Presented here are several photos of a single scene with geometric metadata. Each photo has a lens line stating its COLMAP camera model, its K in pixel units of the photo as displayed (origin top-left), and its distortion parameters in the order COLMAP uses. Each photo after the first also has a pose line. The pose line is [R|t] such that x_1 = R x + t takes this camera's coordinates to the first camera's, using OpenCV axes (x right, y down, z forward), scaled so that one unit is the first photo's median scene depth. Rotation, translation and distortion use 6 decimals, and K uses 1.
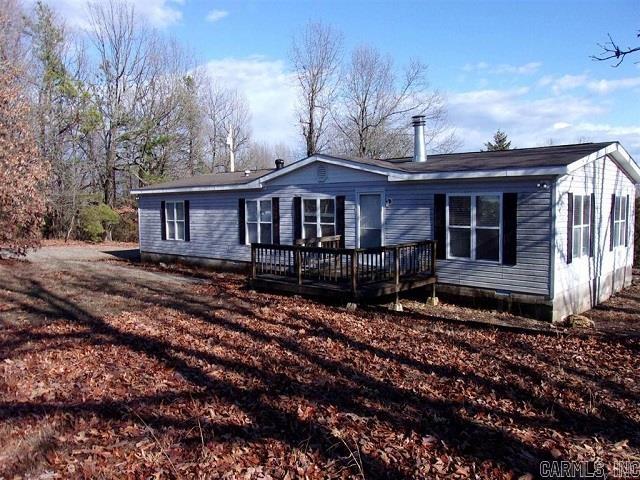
lens RADIAL K [[509.2, 0, 320.4], [0, 509.2, 245.1], [0, 0, 1]] dist [-0.005567, 0.036666]
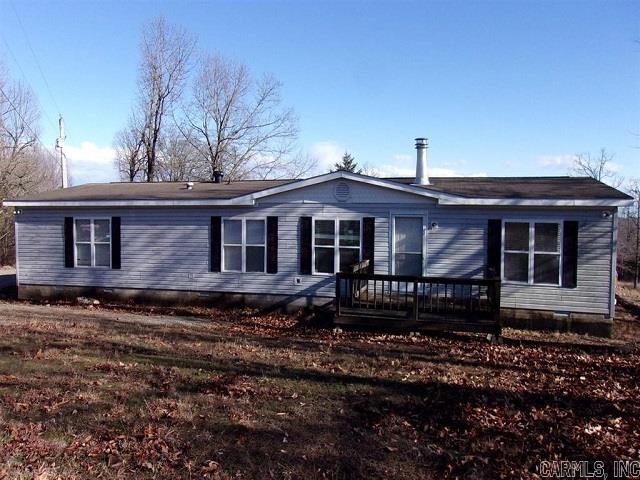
lens RADIAL K [[509.2, 0, 317.3], [0, 509.2, 240.4], [0, 0, 1]] dist [-0.005567, 0.036666]
pose [[0.890570, -0.001947, 0.454843, -0.452033], [0.017495, 0.999398, -0.029976, -0.028392], [-0.454511, 0.034653, 0.890067, 0.216310]]
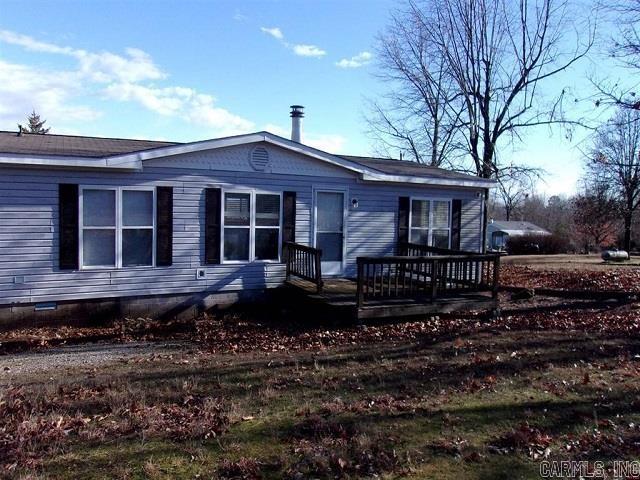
lens RADIAL K [[509.2, 0, 319.7], [0, 509.2, 234.4], [0, 0, 1]] dist [-0.005567, 0.036666]
pose [[0.358708, -0.033302, 0.932856, -0.656041], [0.044956, 0.998820, 0.018370, -0.042674], [-0.932367, 0.035348, 0.359782, 0.661234]]
